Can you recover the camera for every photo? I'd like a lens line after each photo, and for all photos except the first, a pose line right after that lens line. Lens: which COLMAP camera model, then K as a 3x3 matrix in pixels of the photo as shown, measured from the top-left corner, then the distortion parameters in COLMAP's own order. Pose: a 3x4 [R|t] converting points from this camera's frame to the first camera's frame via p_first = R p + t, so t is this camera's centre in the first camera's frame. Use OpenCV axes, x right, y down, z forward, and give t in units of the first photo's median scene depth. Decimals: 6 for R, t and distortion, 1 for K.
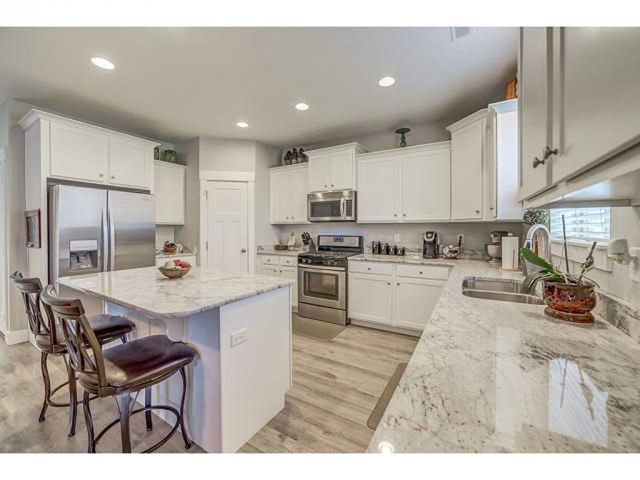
lens RADIAL K [[258.1, 0, 323.1], [0, 258.1, 236.7], [0, 0, 1]] dist [-0.034352, 0.016360]
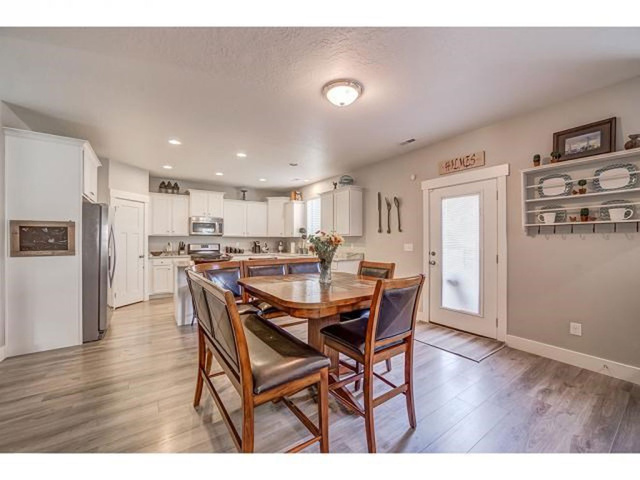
lens RADIAL K [[258.5, 0, 323.7], [0, 258.5, 239.8], [0, 0, 1]] dist [-0.002349, 0.000063]
pose [[0.402316, 0.002319, 0.915498, -1.216474], [0.022929, 0.999658, -0.012608, 0.009023], [-0.915214, 0.026064, 0.402125, -0.362863]]
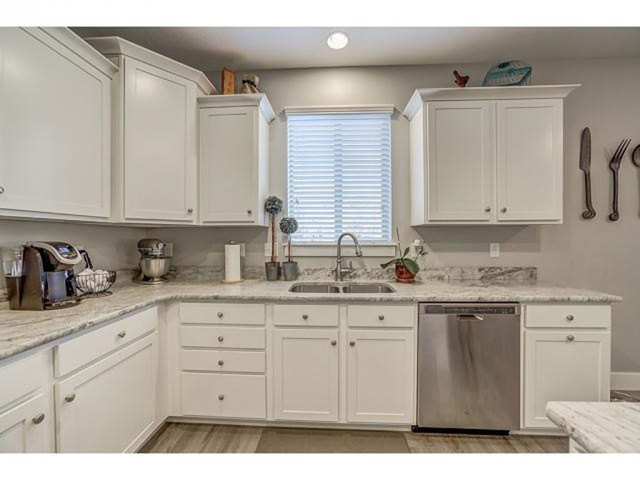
lens RADIAL K [[258.1, 0, 323.1], [0, 258.1, 236.7], [0, 0, 1]] dist [-0.034352, 0.016360]
pose [[-0.462673, 0.001343, 0.886528, -0.129452], [0.025948, 0.999591, 0.012028, -0.018904], [-0.886149, 0.028569, -0.462519, 0.707072]]
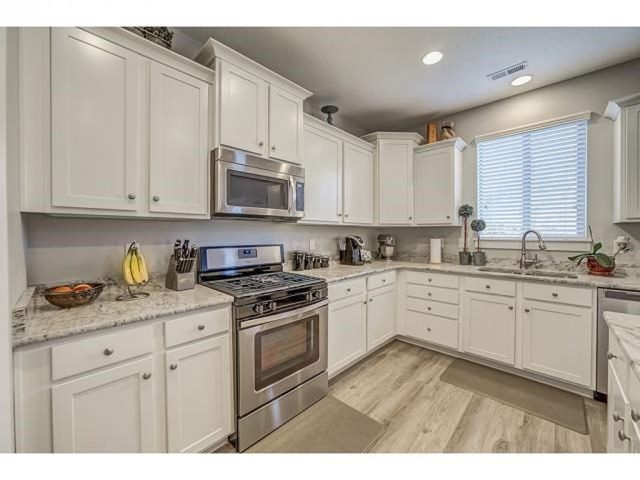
lens RADIAL K [[258.1, 0, 323.1], [0, 258.1, 236.7], [0, 0, 1]] dist [-0.034352, 0.016360]
pose [[0.221094, -0.012367, 0.975174, -0.446365], [0.027947, 0.999589, 0.006340, -0.022186], [-0.974852, 0.025852, 0.221349, 0.796788]]
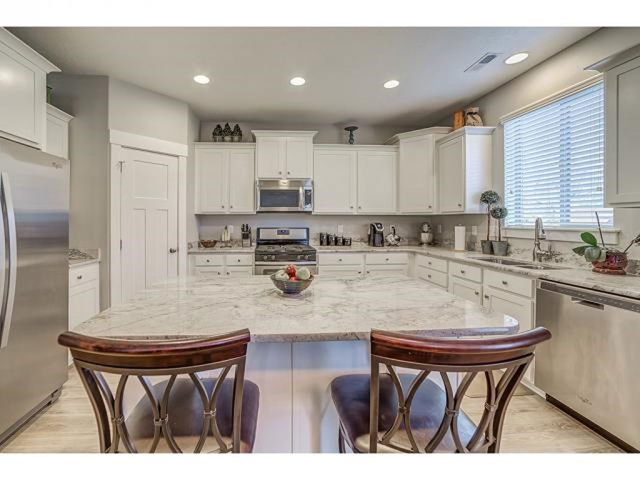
lens RADIAL K [[268.6, 0, 281.4], [0, 268.6, 222.1], [0, 0, 1]] dist [-0.024747, 0.000578]
pose [[0.830288, -0.004892, 0.557313, -0.520128], [0.016533, 0.999738, -0.015854, -0.009916], [-0.557089, 0.022378, 0.830151, 0.224893]]
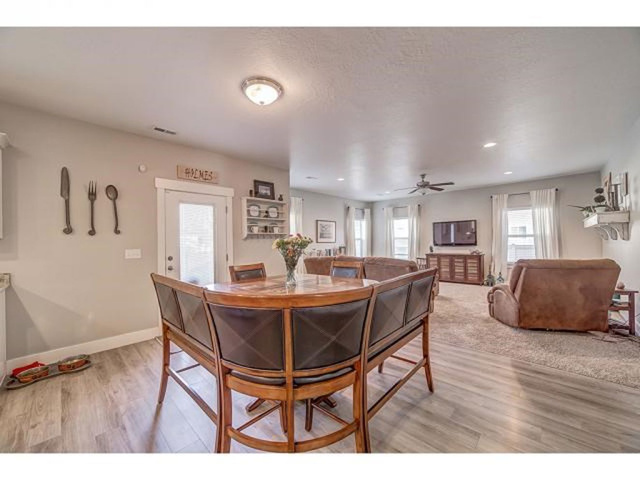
lens RADIAL K [[258.1, 0, 323.1], [0, 258.1, 236.7], [0, 0, 1]] dist [-0.034352, 0.016360]
pose [[-0.979893, 0.021144, 0.198402, -0.831782], [0.023060, 0.999707, 0.007354, -0.014823], [-0.198188, 0.011781, -0.980093, 0.519468]]
